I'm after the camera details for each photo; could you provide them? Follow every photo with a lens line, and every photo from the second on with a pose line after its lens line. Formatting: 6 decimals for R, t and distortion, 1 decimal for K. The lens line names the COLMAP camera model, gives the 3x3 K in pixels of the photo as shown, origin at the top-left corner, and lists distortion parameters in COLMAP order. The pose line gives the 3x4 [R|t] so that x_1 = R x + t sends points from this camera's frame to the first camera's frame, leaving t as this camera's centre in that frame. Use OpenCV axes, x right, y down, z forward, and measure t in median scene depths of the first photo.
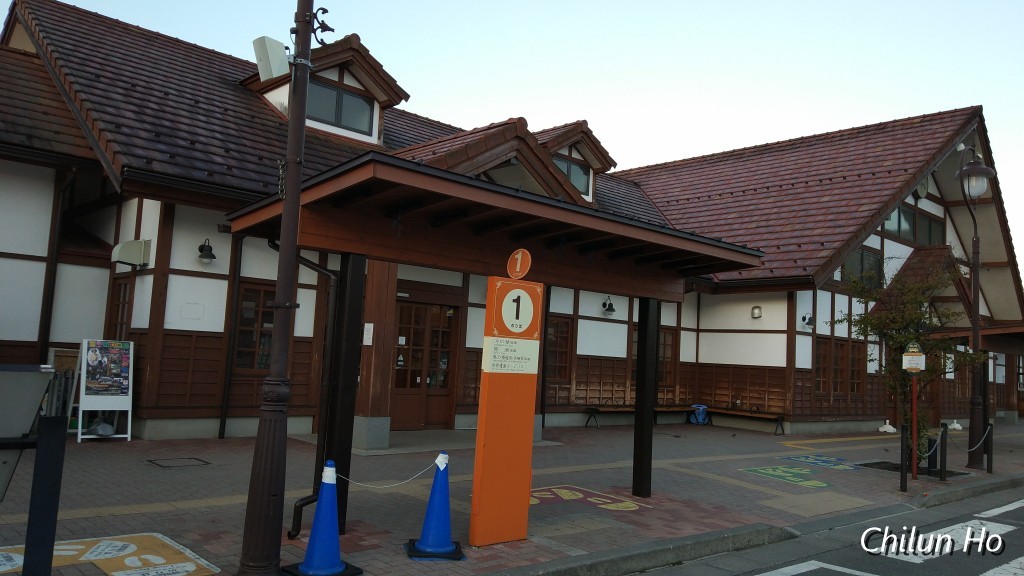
lens RADIAL K [[768.0, 0, 512.4], [0, 768.0, 289.5], [0, 0, 1]] dist [0.052886, -0.020218]
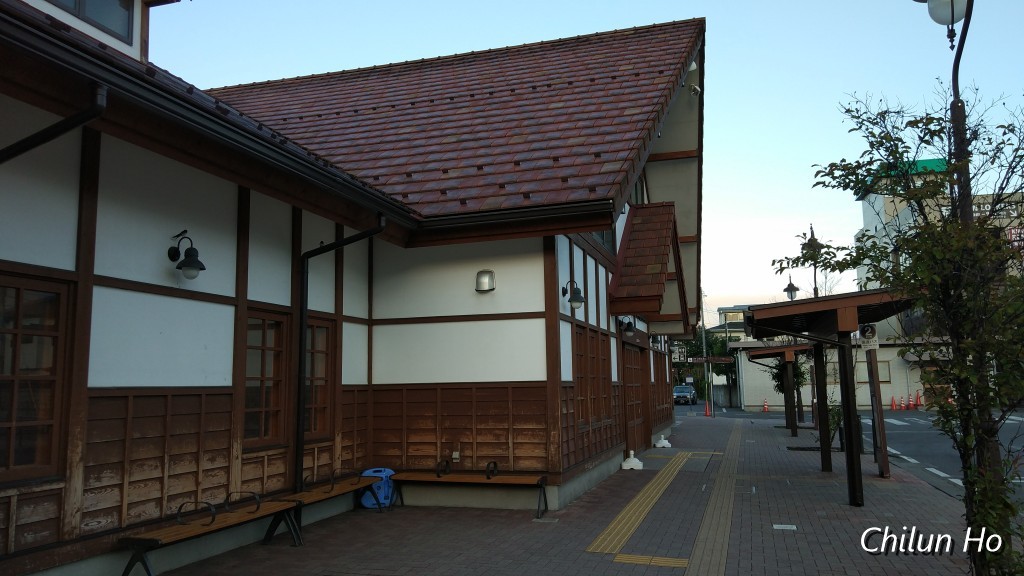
lens RADIAL K [[768.0, 0, 510.9], [0, 768.0, 286.4], [0, 0, 1]] dist [0.052886, -0.020218]
pose [[0.859004, -0.004707, 0.511948, 0.060917], [0.019074, 0.999558, -0.022814, 0.045227], [-0.511614, 0.029362, 0.858713, 0.537881]]
